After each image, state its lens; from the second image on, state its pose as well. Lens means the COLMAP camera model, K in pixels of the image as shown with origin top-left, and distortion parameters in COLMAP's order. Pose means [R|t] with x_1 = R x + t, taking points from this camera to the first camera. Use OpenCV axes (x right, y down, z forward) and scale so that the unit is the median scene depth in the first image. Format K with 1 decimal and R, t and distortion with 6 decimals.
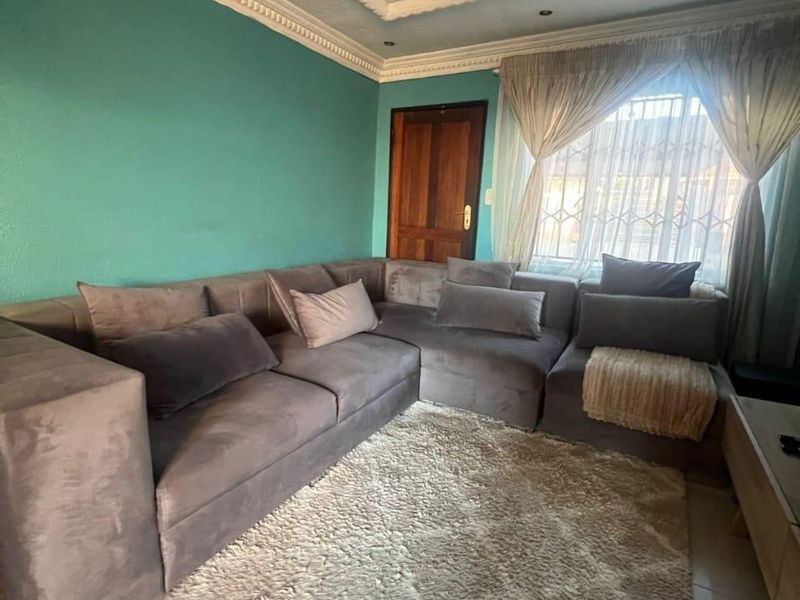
lens RADIAL K [[431.7, 0, 400.4], [0, 431.7, 298.6], [0, 0, 1]] dist [-0.001952, -0.000584]
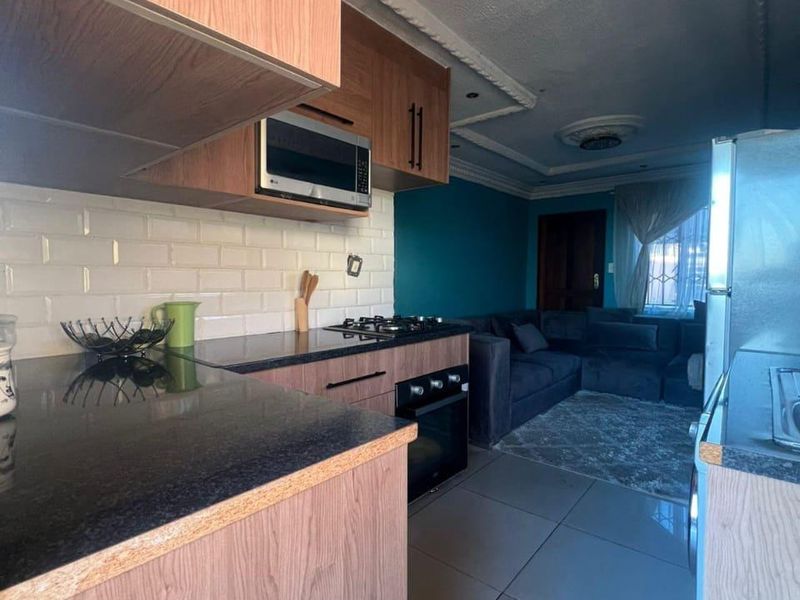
lens RADIAL K [[431.7, 0, 398.4], [0, 431.7, 296.7], [0, 0, 1]] dist [-0.001952, -0.000584]
pose [[0.980696, -0.028805, -0.193408, -0.264124], [-0.000725, 0.988548, -0.150904, 0.109242], [0.195540, 0.148131, 0.969444, -0.680217]]
